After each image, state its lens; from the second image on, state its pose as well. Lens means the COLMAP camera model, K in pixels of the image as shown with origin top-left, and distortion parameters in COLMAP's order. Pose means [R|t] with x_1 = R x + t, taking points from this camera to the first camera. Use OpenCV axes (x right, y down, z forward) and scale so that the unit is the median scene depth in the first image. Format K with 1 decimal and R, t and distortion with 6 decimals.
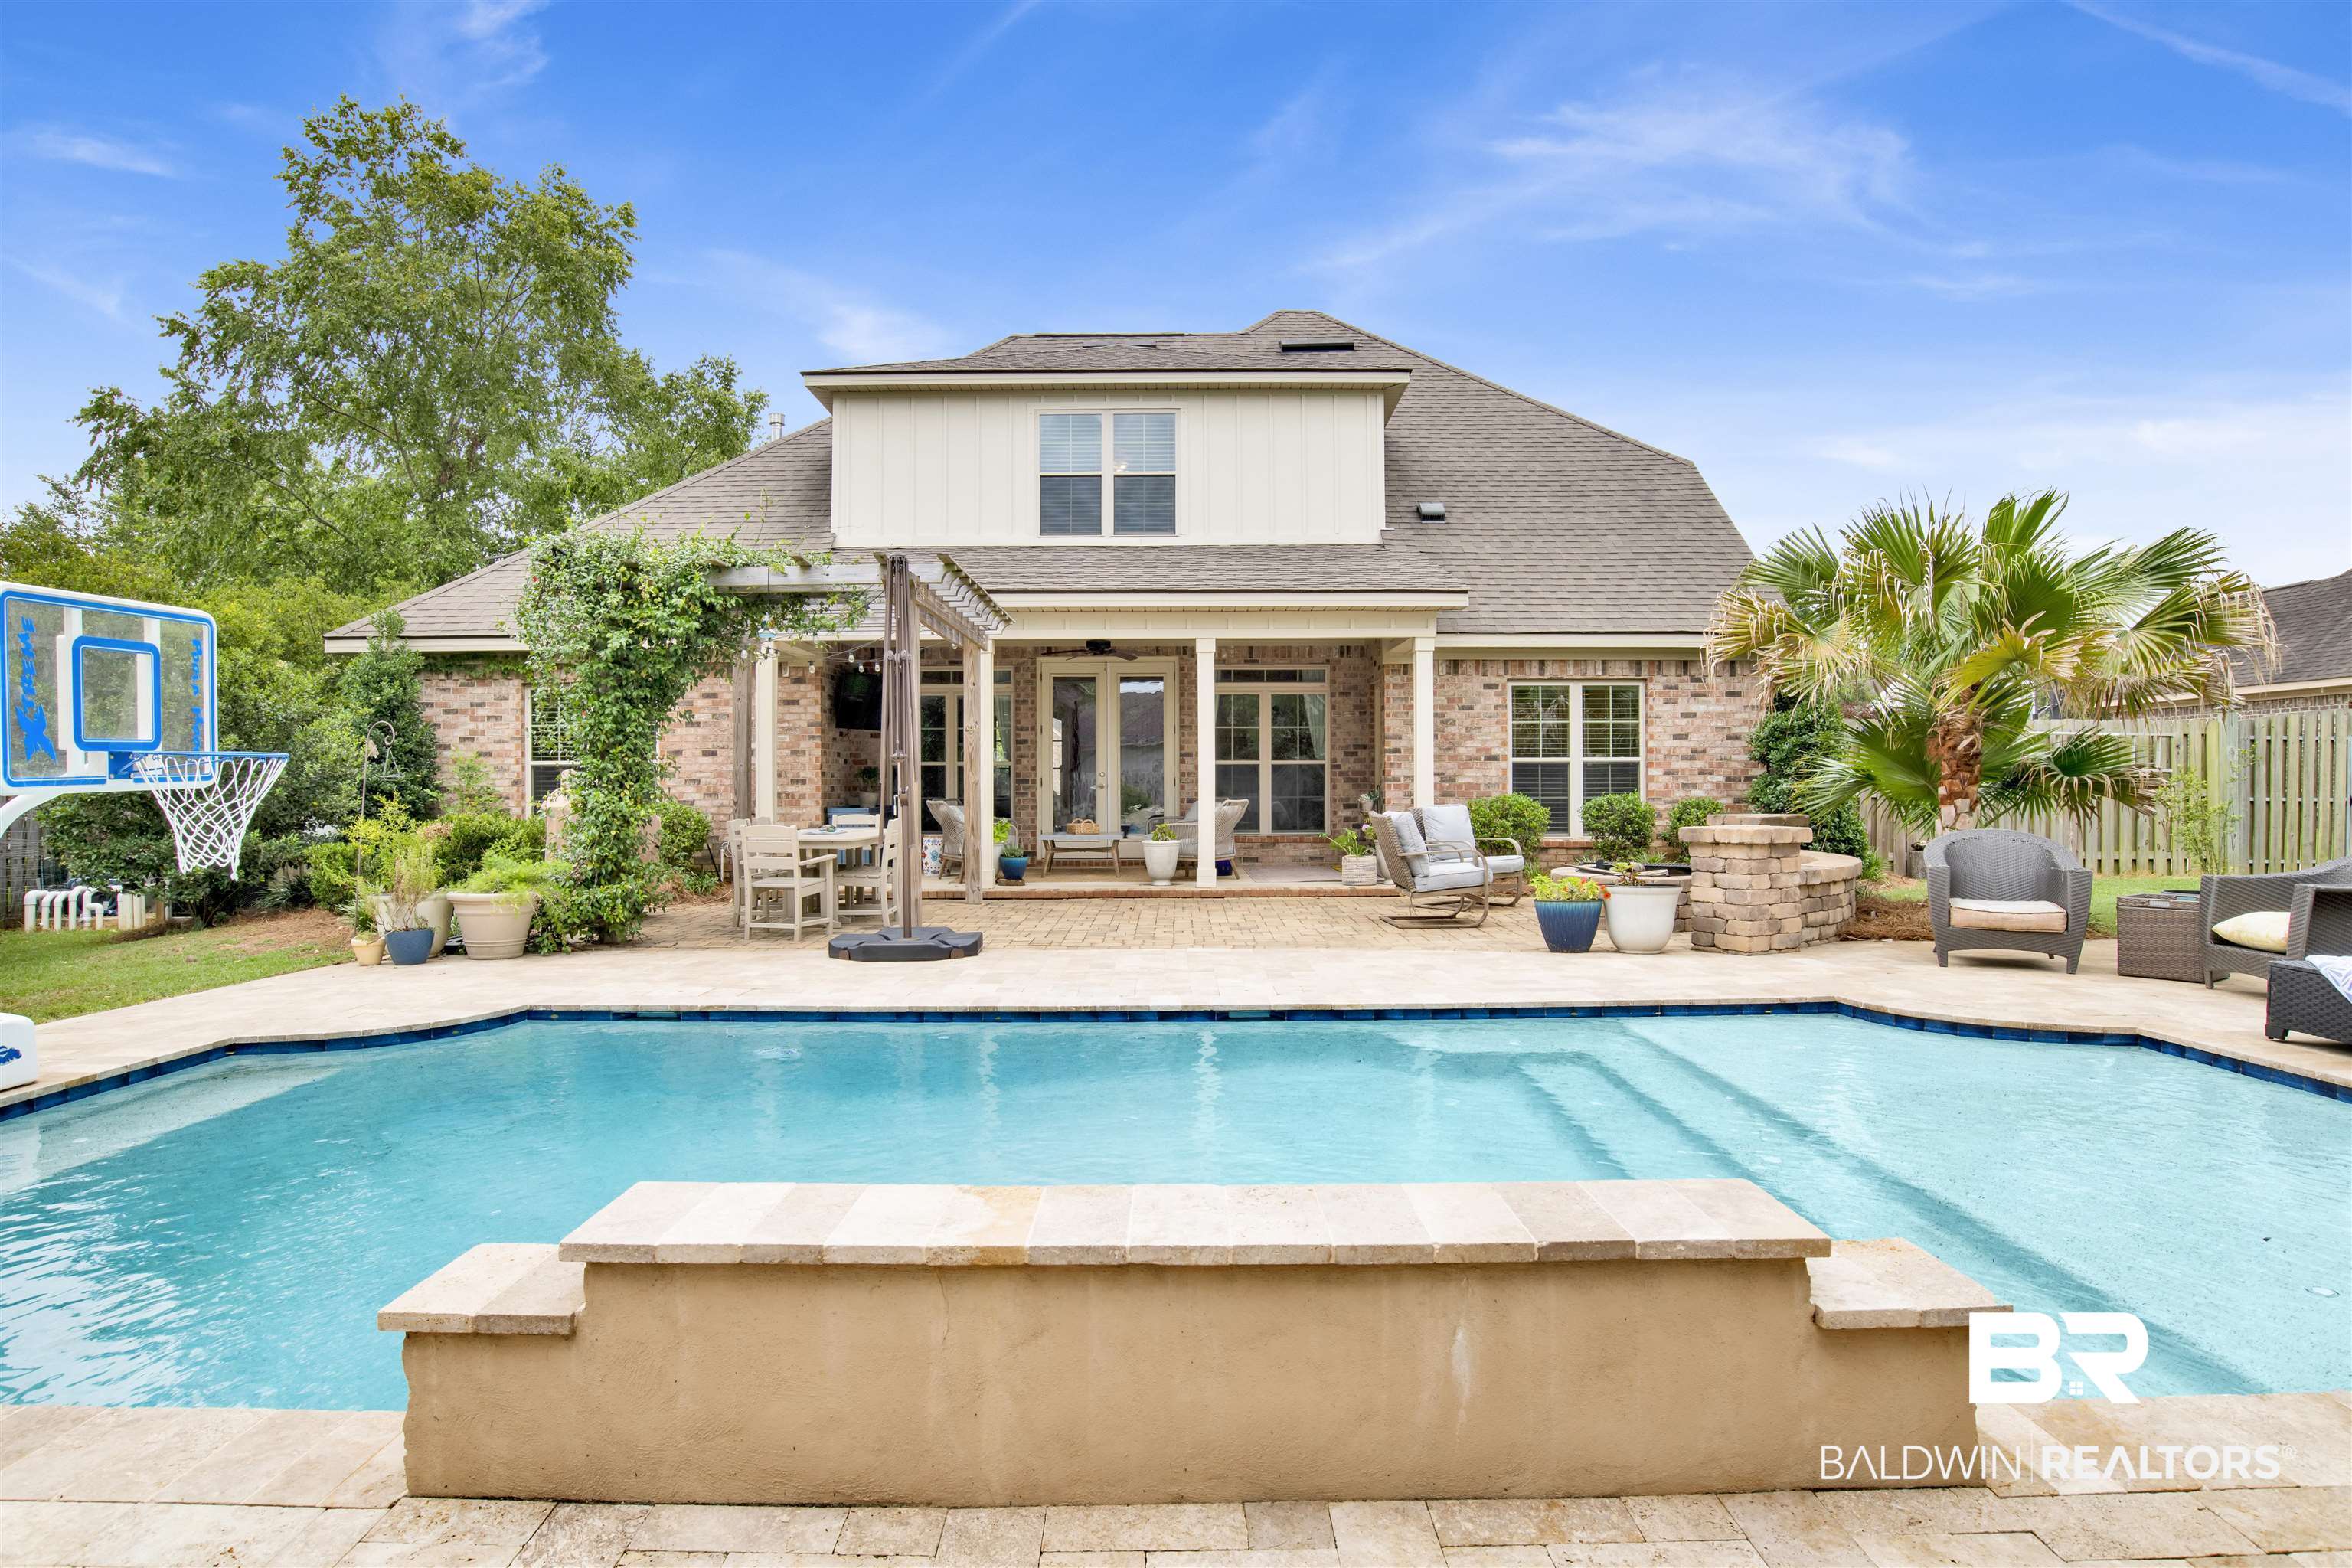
lens RADIAL K [[1286.5, 0, 1176.0], [0, 1286.5, 784.0], [0, 0, 1]] dist [-0.036588, 0.000077]
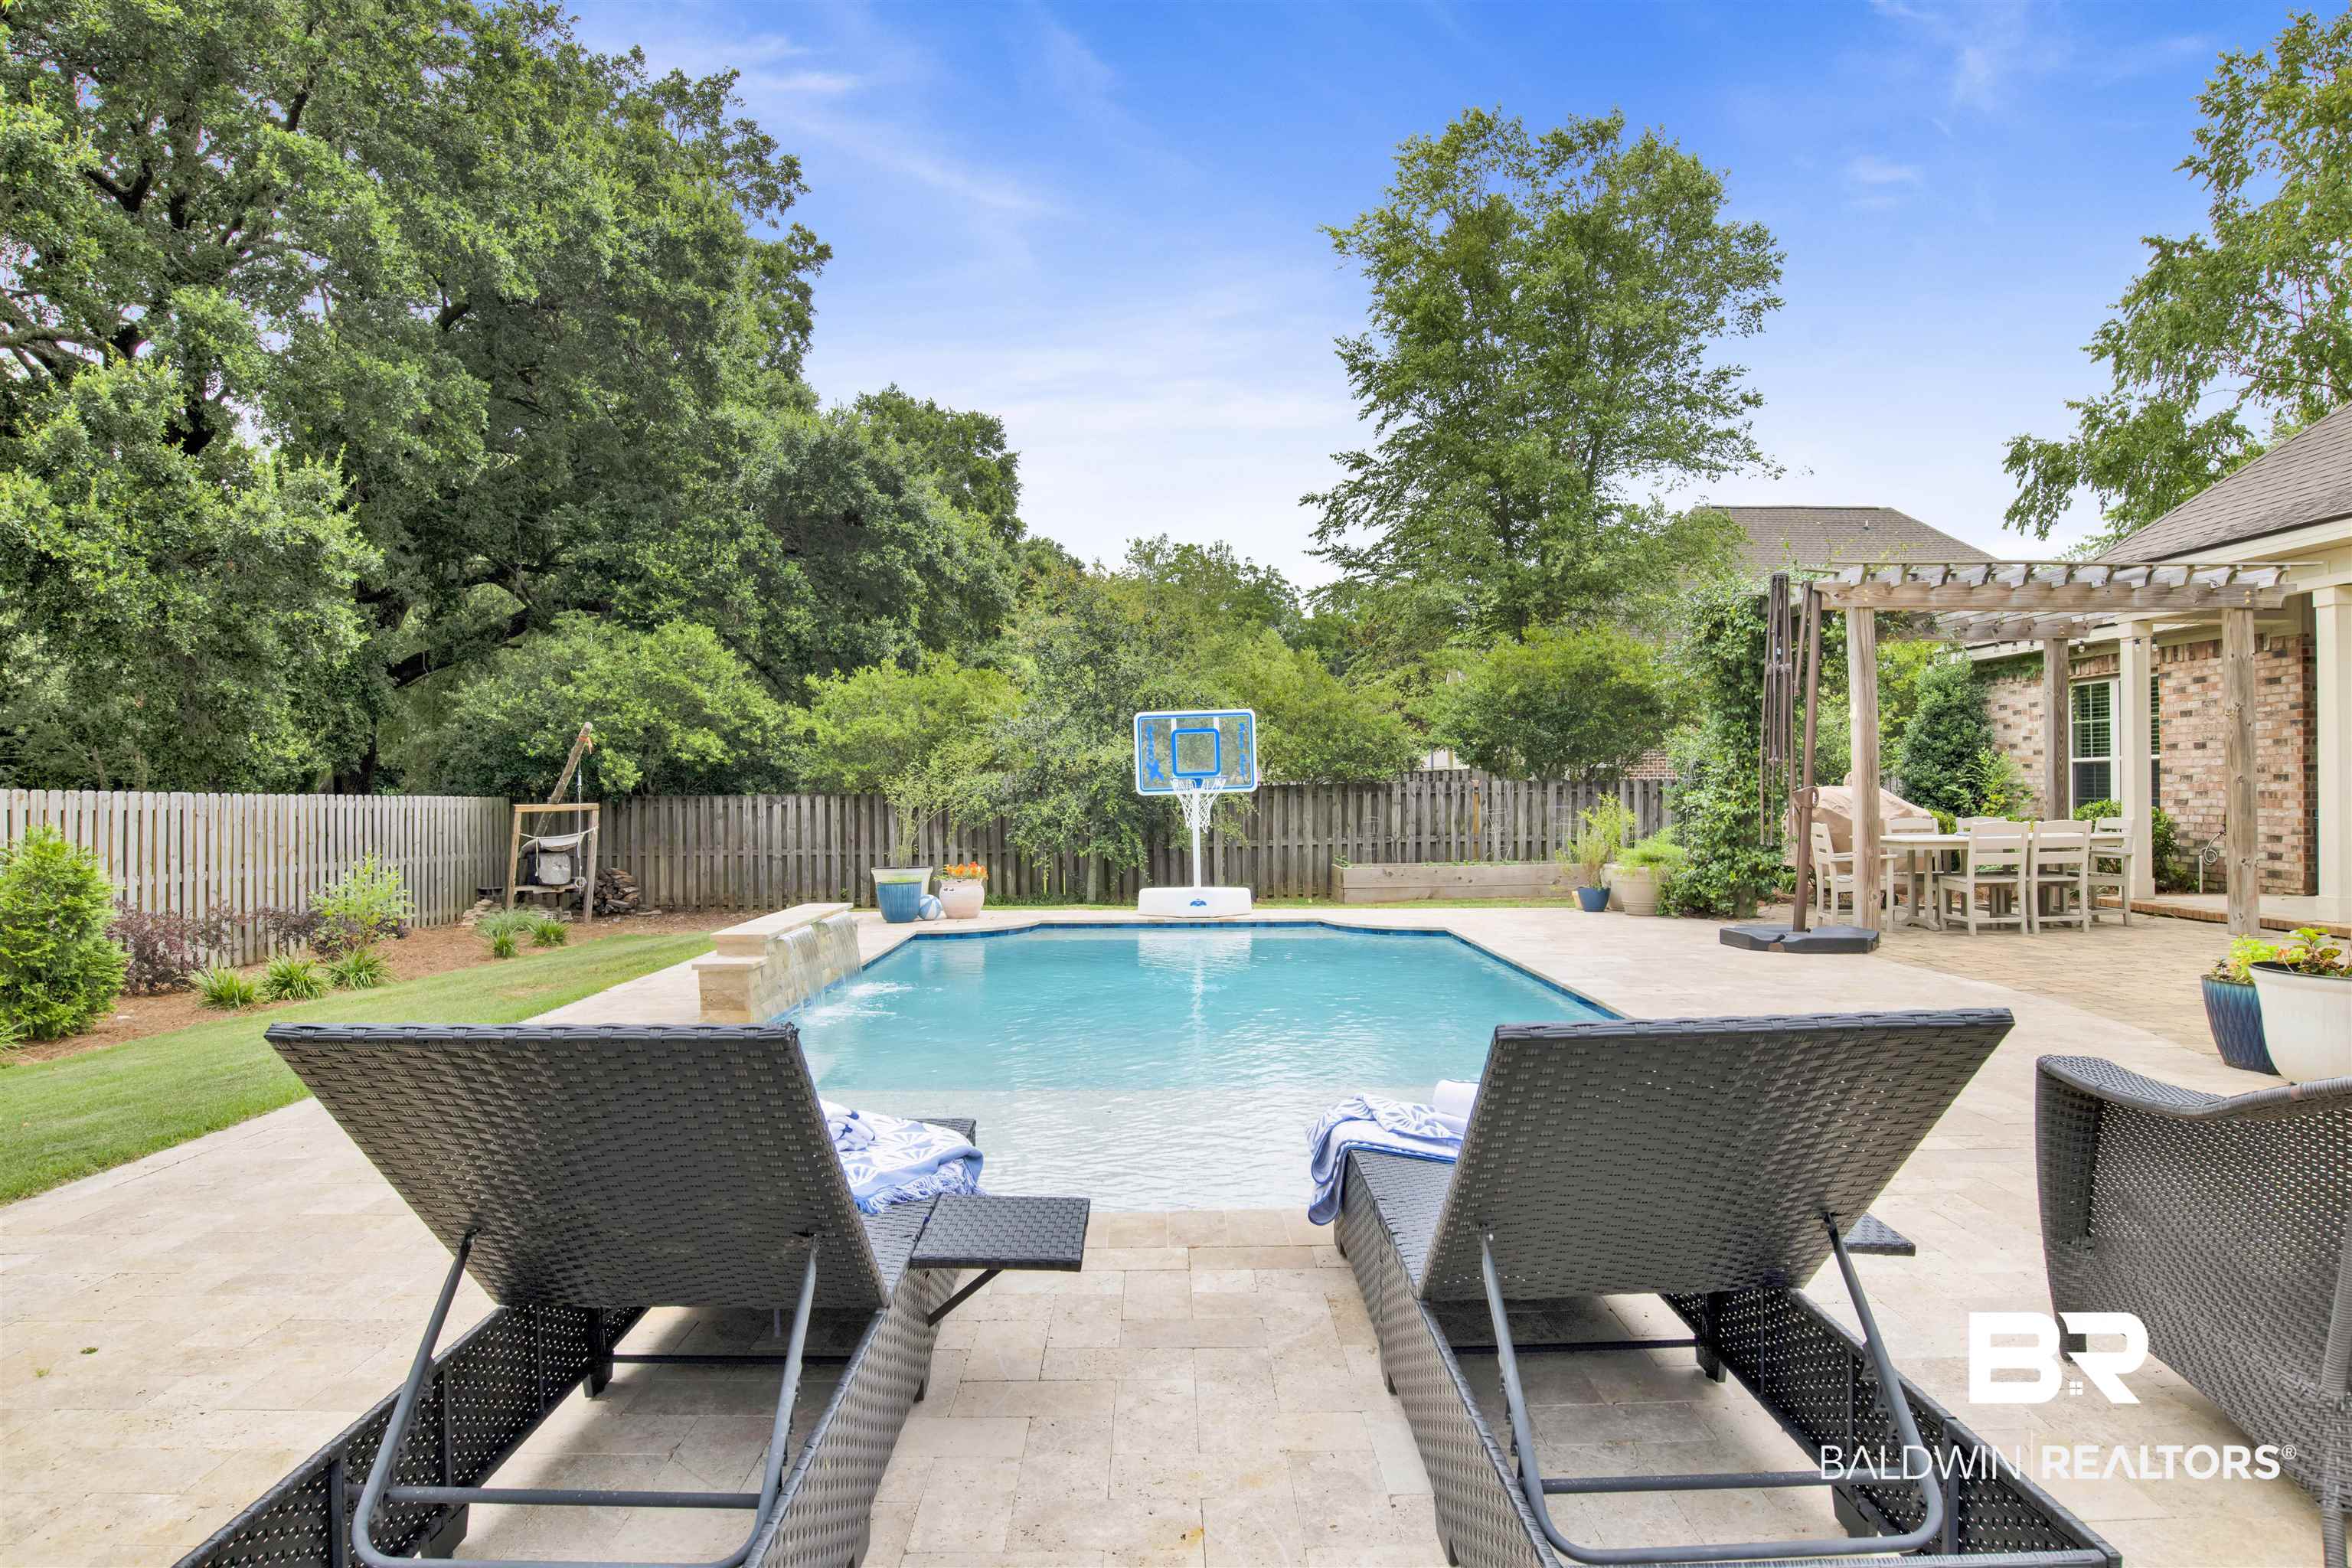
lens RADIAL K [[1414.3, 0, 1176.0], [0, 1414.3, 784.0], [0, 0, 1]] dist [-0.066261, 0.036464]
pose [[0.008774, -0.000336, -0.999961, 0.573821], [0.010345, 0.999946, -0.000245, -0.004766], [0.999908, -0.010343, 0.008777, 0.290653]]
